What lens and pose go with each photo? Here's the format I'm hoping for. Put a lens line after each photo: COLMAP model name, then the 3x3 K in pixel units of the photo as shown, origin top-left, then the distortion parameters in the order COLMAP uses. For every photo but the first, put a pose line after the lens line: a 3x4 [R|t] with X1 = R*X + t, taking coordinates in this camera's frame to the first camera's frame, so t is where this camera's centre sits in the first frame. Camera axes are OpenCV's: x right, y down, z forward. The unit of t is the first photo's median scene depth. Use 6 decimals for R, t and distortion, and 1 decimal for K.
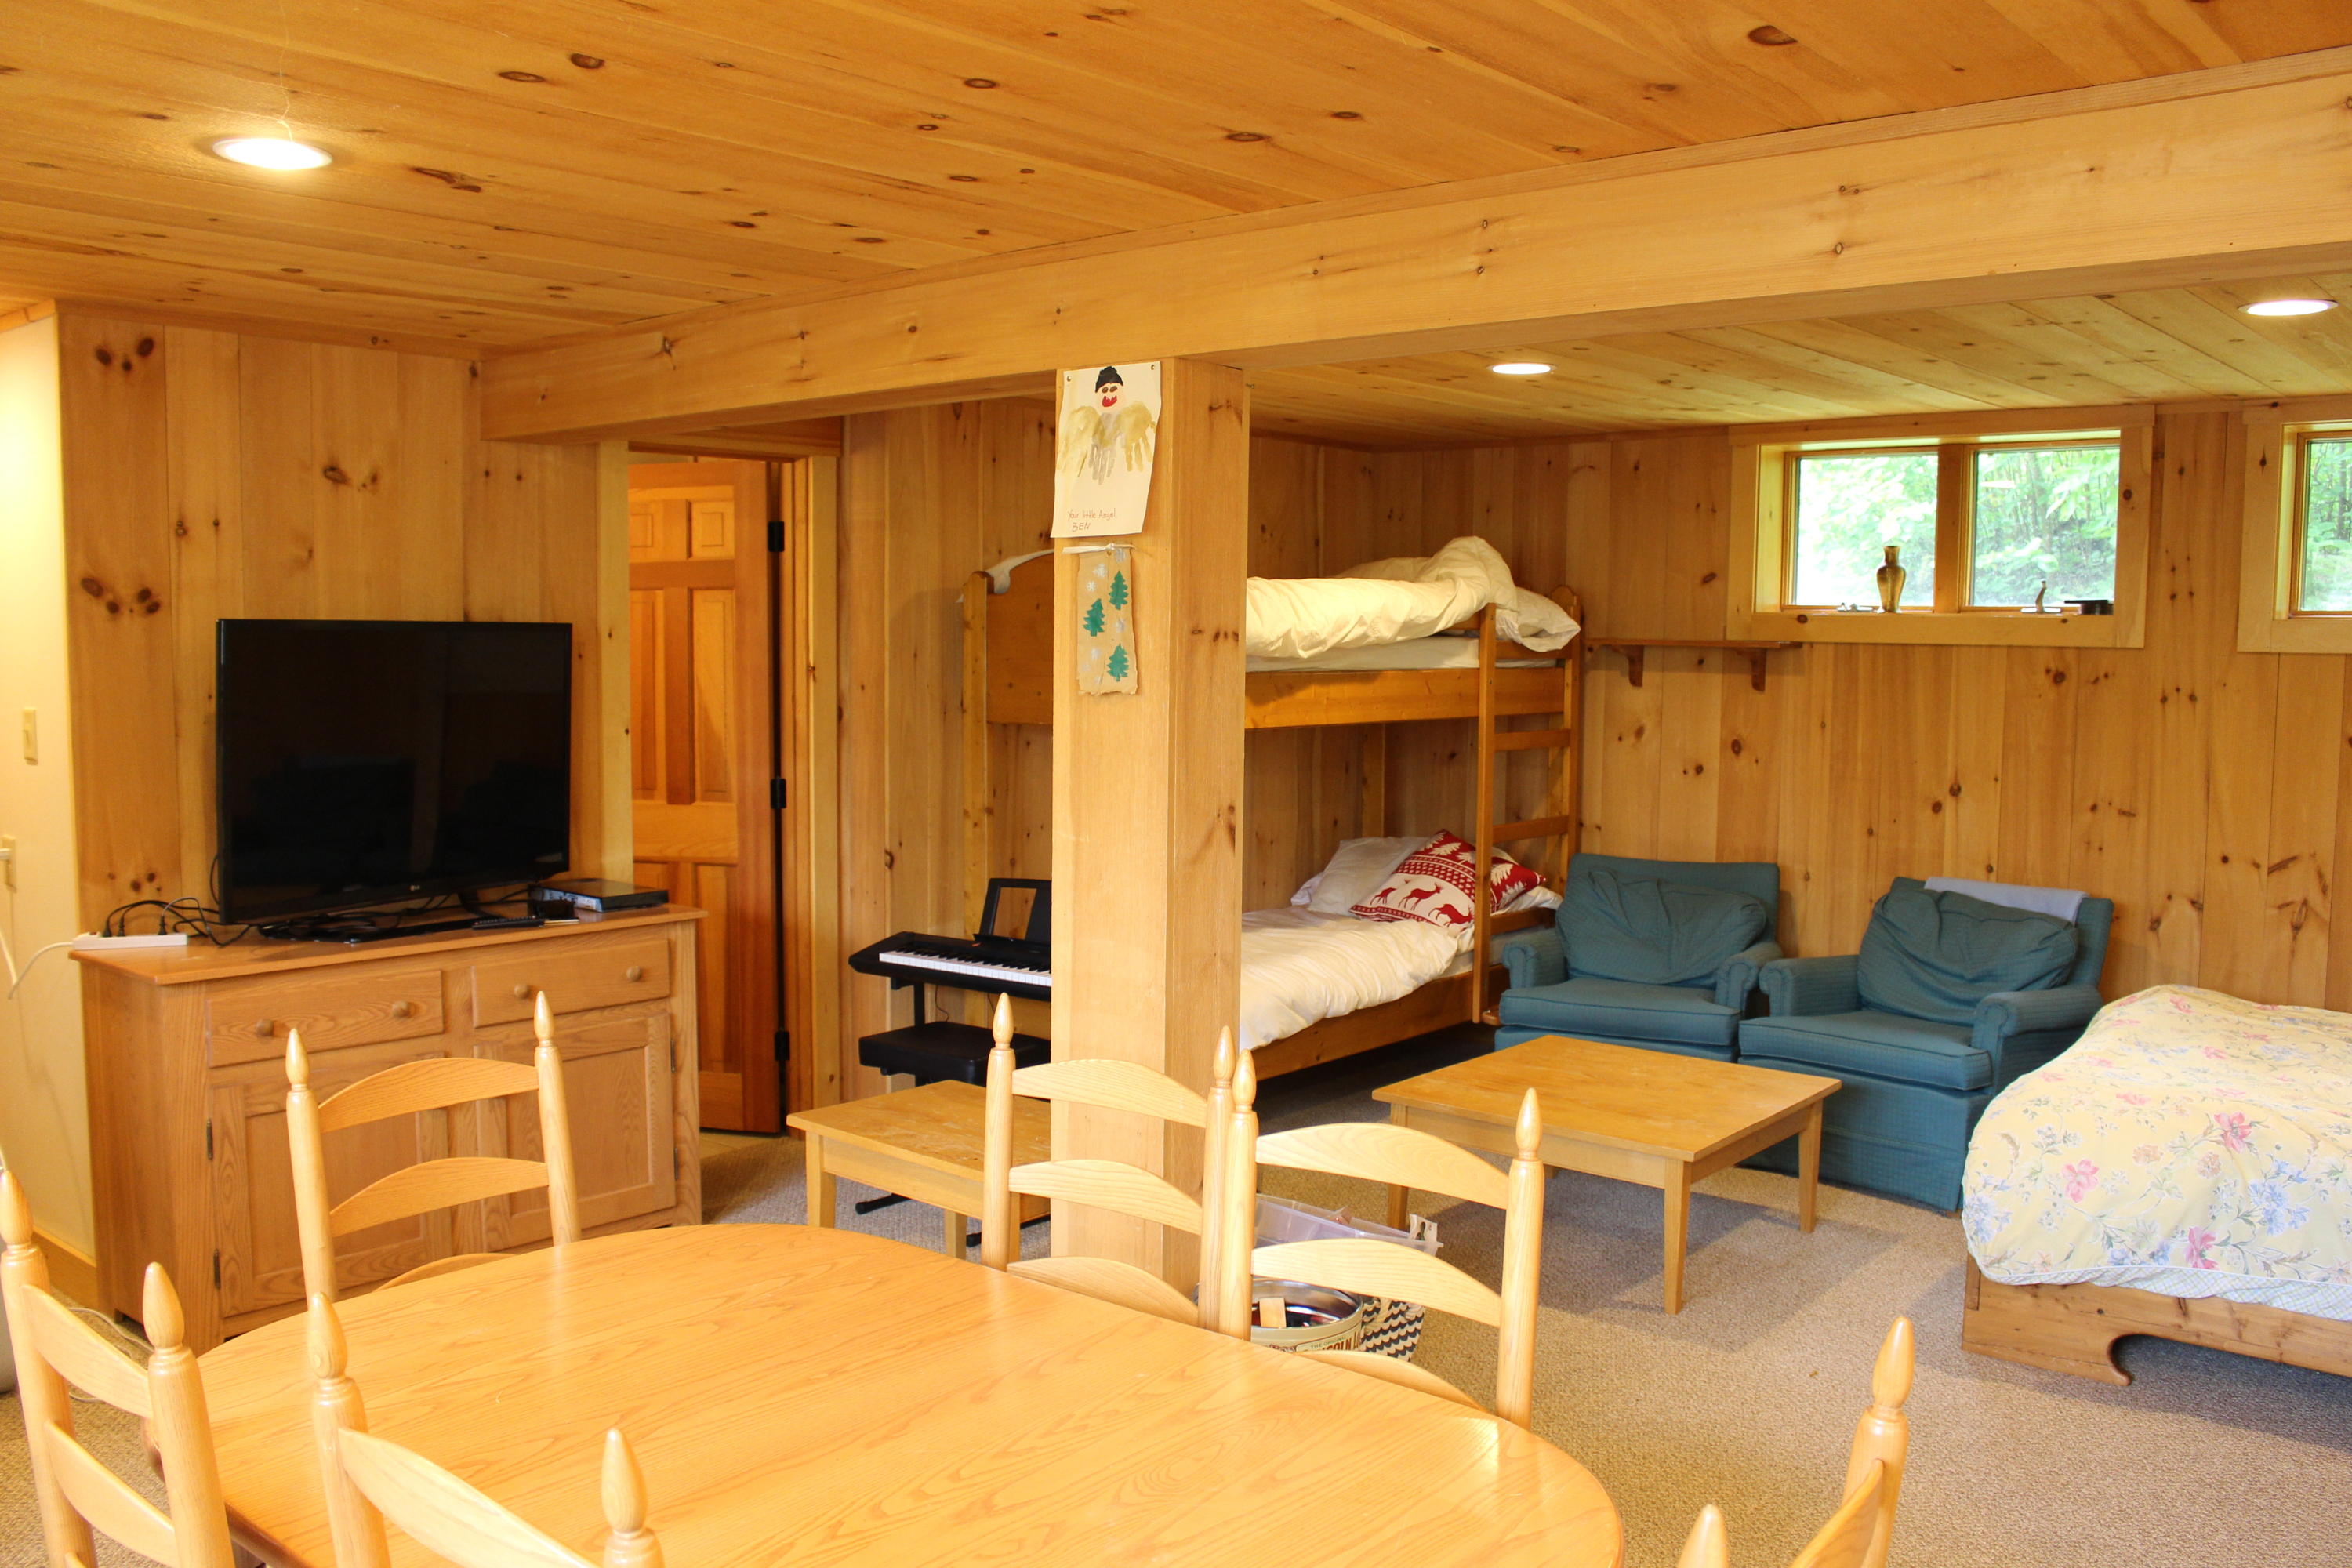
lens RADIAL K [[1971.1, 0, 1179.0], [0, 1971.1, 780.3], [0, 0, 1]] dist [-0.098354, -0.008736]
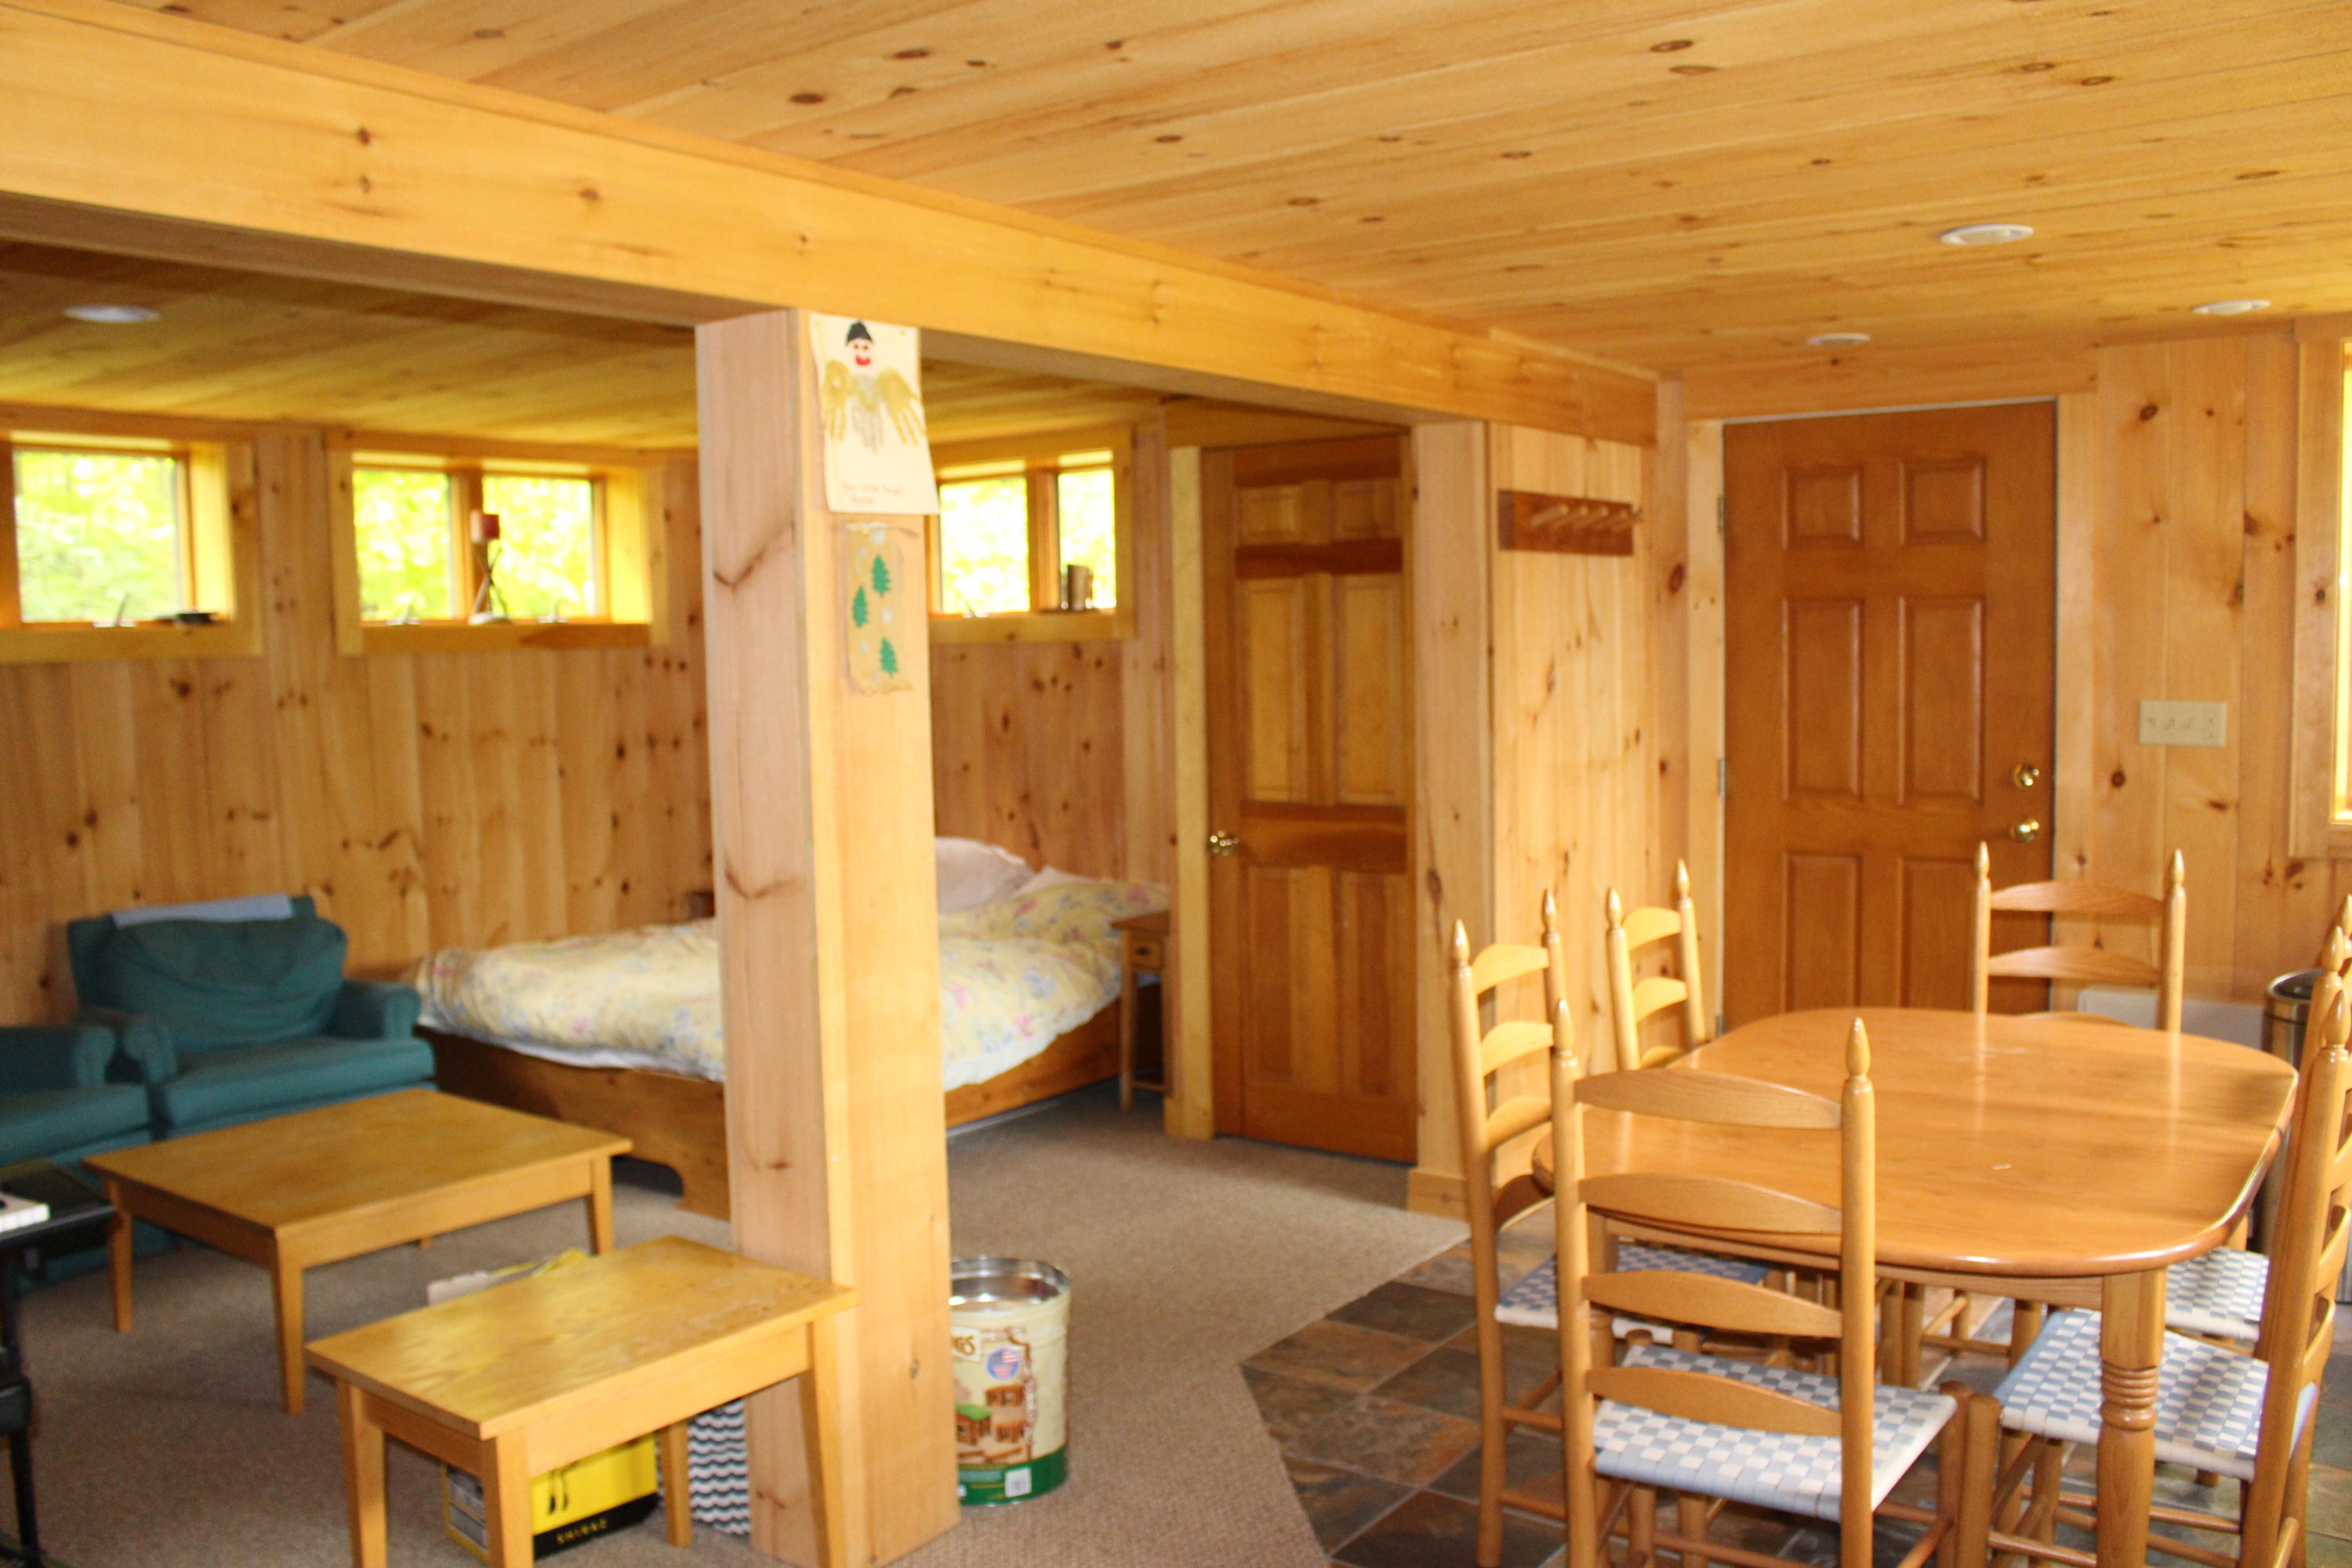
lens RADIAL K [[1971.1, 0, 1180.8], [0, 1971.1, 792.6], [0, 0, 1]] dist [-0.098354, -0.008736]
pose [[-0.075726, -0.083087, 0.993661, -0.604464], [0.096759, 0.991207, 0.090256, -0.043013], [-0.992423, 0.102980, -0.067021, 0.607184]]
